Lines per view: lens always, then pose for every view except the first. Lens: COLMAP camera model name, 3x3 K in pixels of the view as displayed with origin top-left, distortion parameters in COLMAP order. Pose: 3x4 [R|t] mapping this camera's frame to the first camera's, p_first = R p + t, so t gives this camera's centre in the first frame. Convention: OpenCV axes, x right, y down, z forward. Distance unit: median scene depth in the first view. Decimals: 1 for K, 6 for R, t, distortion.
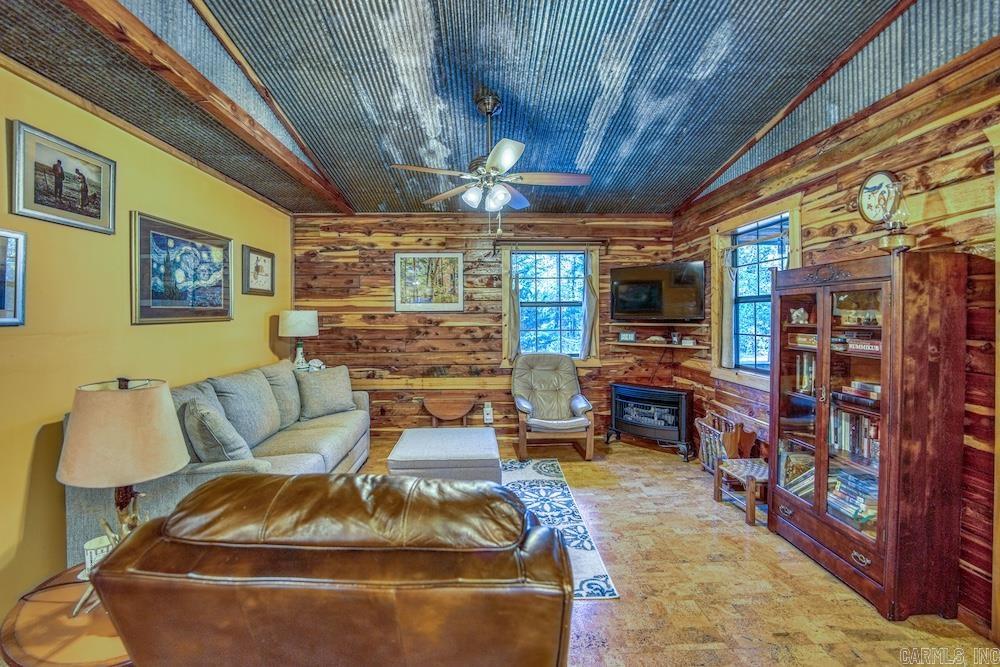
lens RADIAL K [[425.0, 0, 500.5], [0, 425.0, 326.5], [0, 0, 1]] dist [-0.032023, 0.004525]
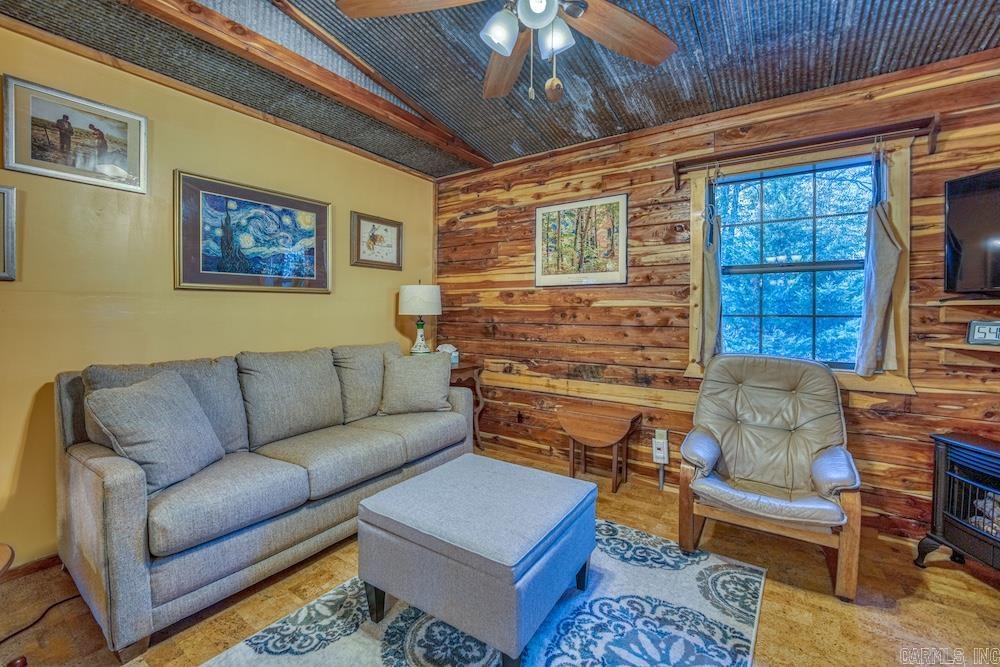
lens RADIAL K [[425.0, 0, 493.4], [0, 425.0, 319.6], [0, 0, 1]] dist [-0.032023, 0.004525]
pose [[0.793395, 0.020805, -0.608352, 0.149316], [-0.026170, 0.999658, 0.000058, 0.024887], [0.608145, 0.015874, 0.793667, 0.364786]]
